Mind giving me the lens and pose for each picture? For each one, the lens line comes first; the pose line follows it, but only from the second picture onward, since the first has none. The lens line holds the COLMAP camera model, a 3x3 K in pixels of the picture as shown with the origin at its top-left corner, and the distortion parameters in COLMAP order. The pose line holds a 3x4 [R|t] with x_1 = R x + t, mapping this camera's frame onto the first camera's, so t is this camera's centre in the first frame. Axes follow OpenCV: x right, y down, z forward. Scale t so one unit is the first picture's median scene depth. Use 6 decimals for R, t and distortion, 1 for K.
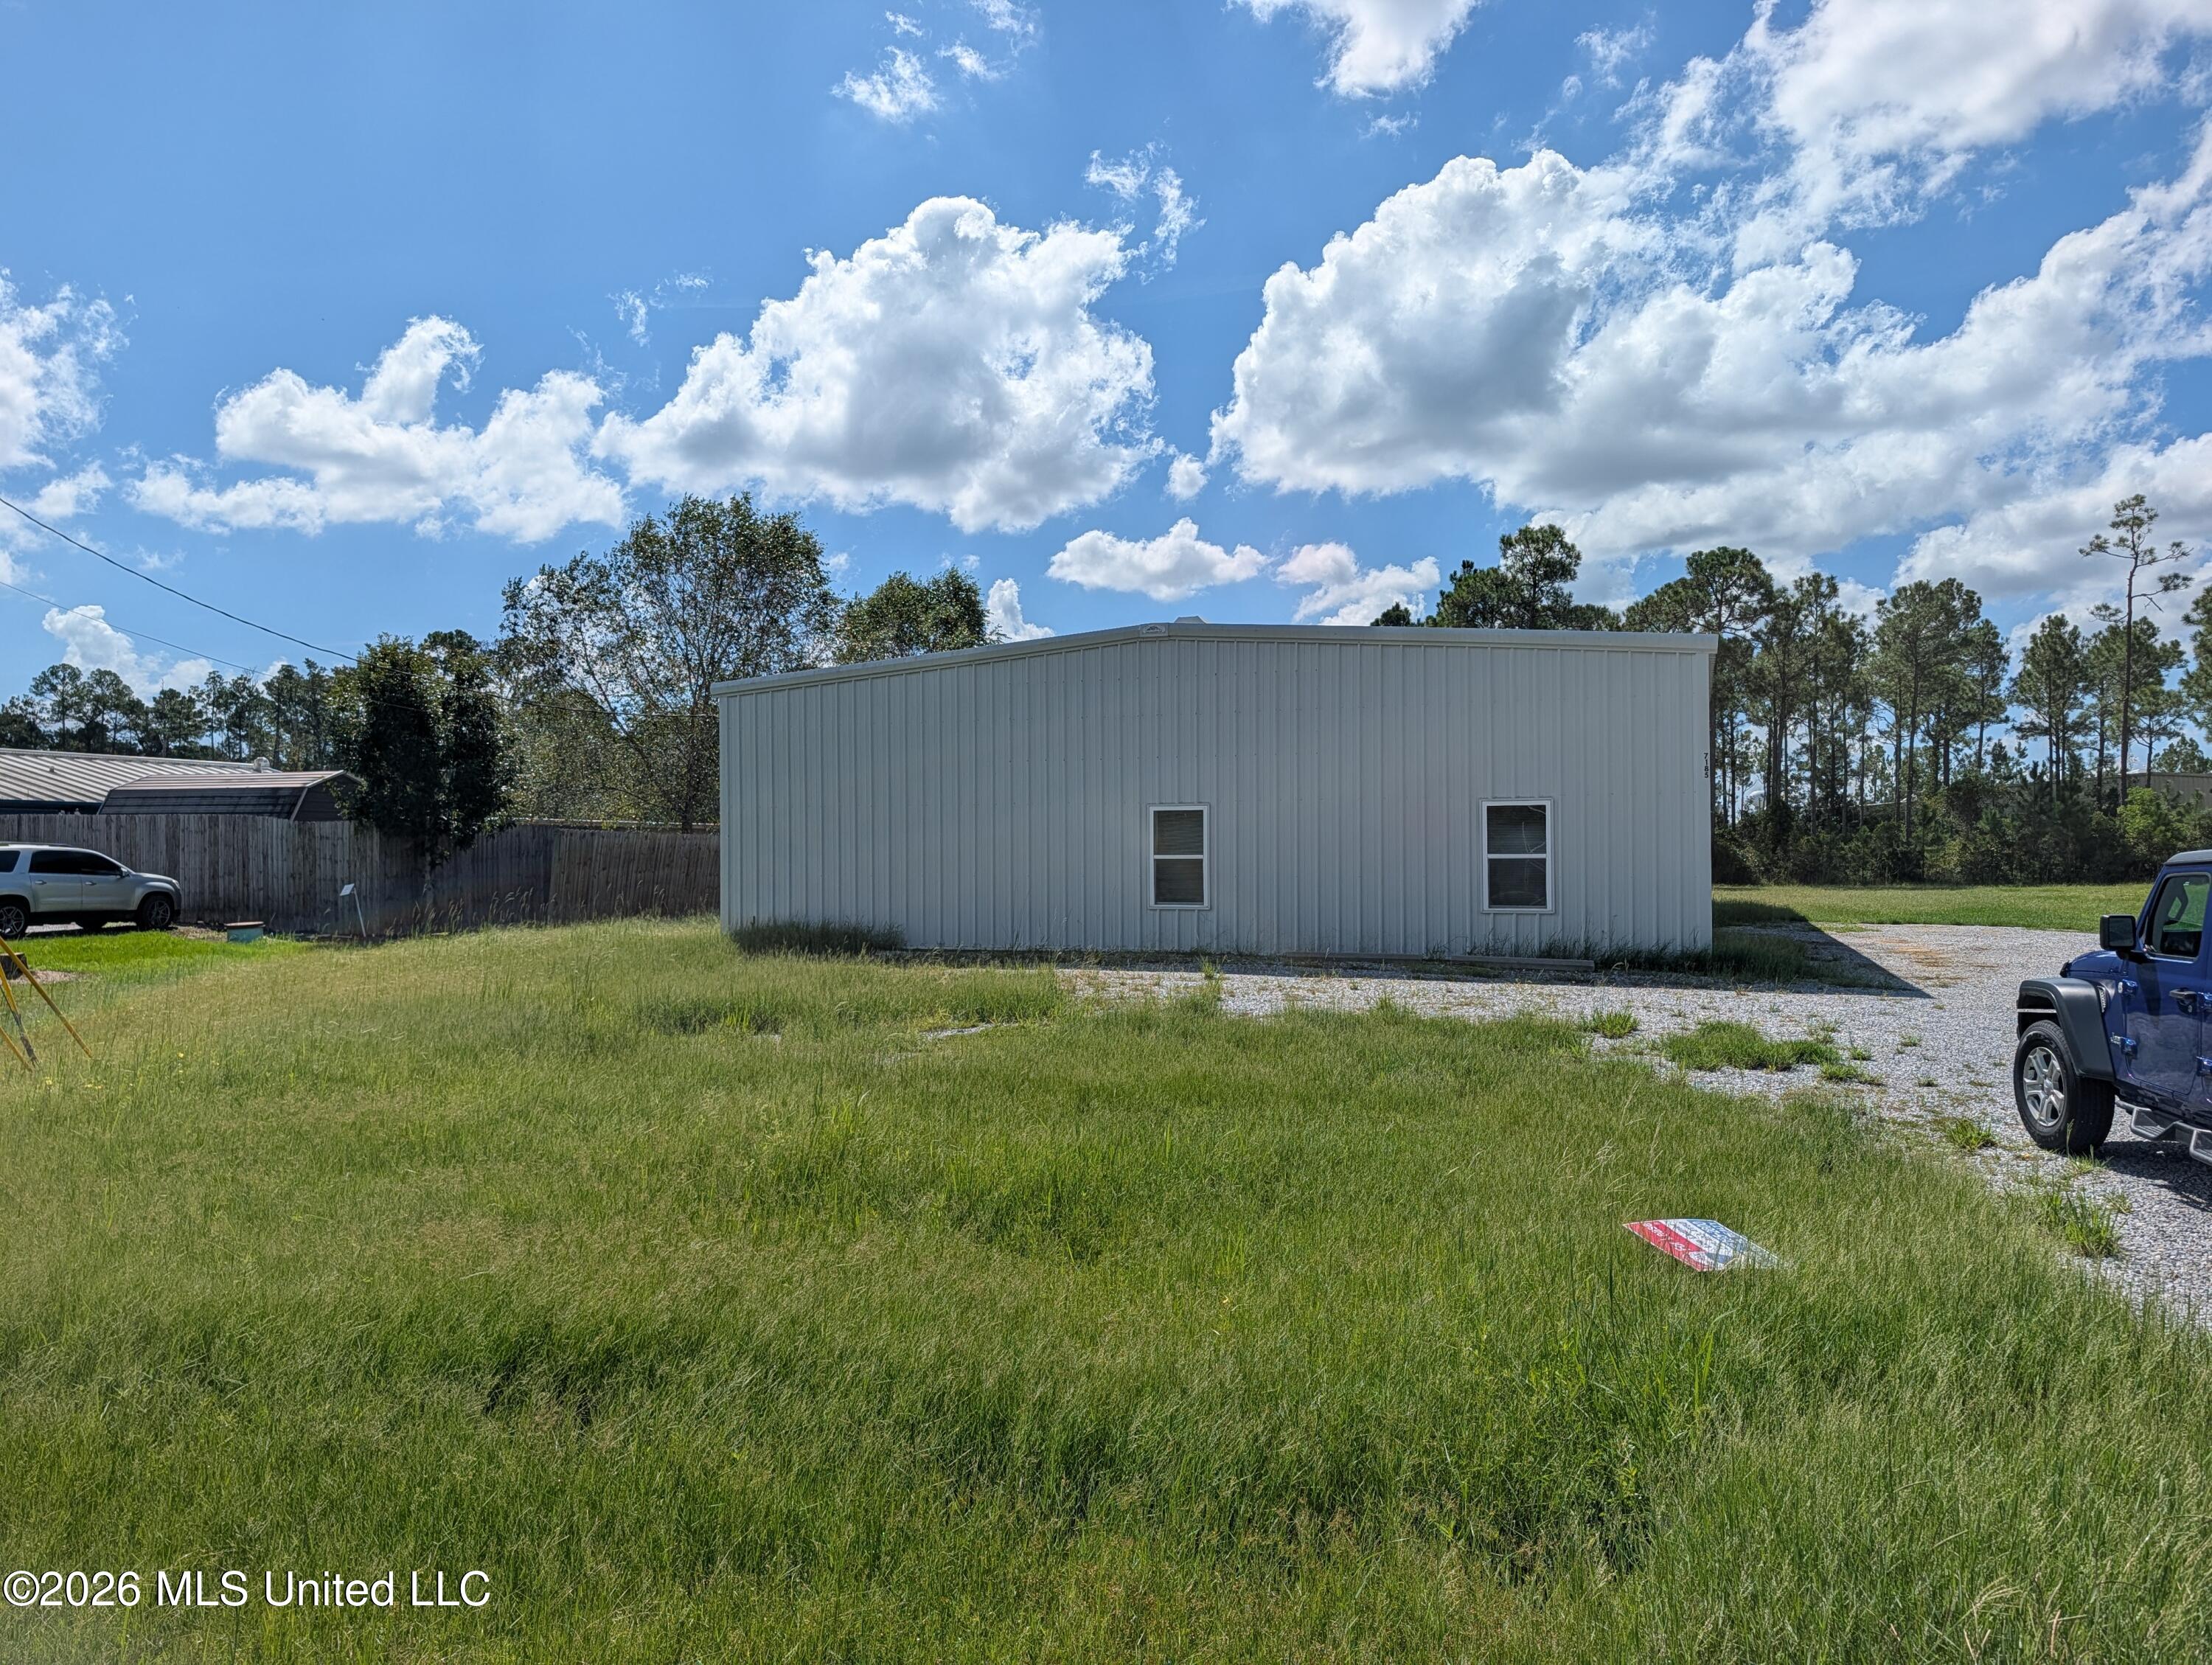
lens RADIAL K [[1571.0, 0, 1121.4], [0, 1571.0, 840.8], [0, 0, 1]] dist [0.025135, -0.008179]
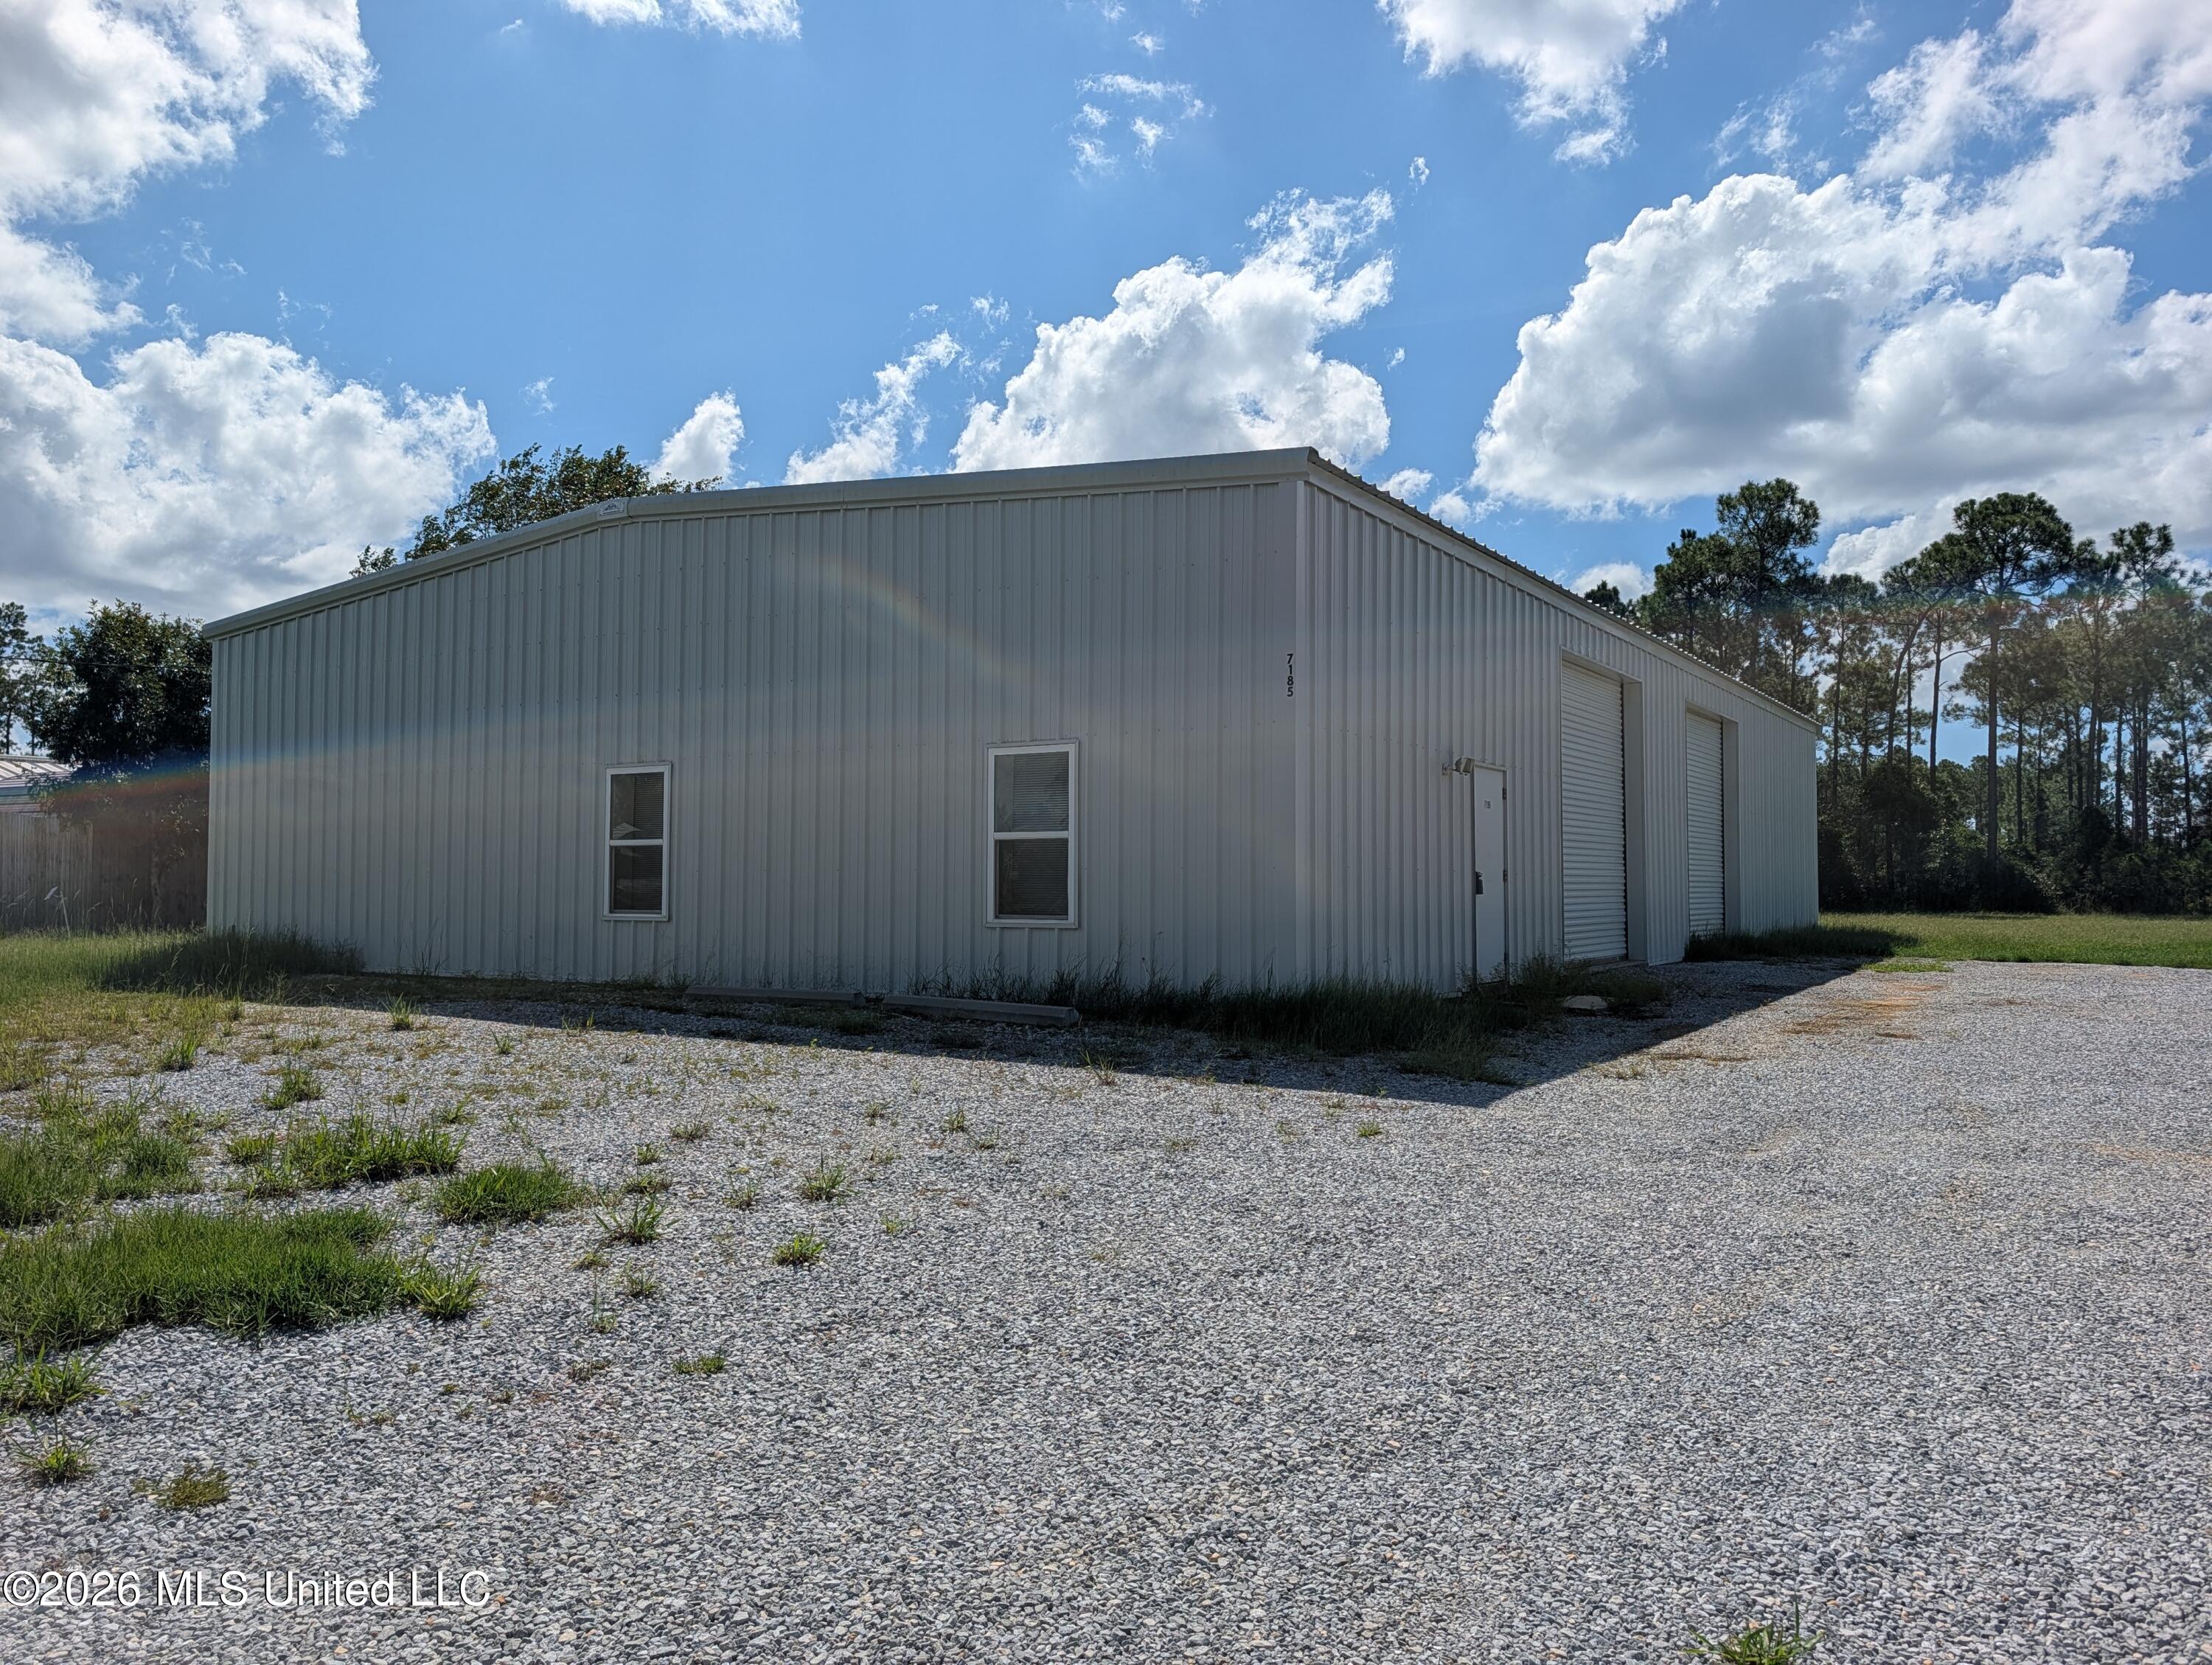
lens RADIAL K [[1571.0, 0, 1115.5], [0, 1571.0, 824.3], [0, 0, 1]] dist [0.025135, -0.008179]
pose [[0.974993, -0.003566, -0.222206, 0.116395], [-0.002590, 0.999621, -0.027408, 0.006076], [0.222219, 0.027298, 0.974615, 0.113646]]
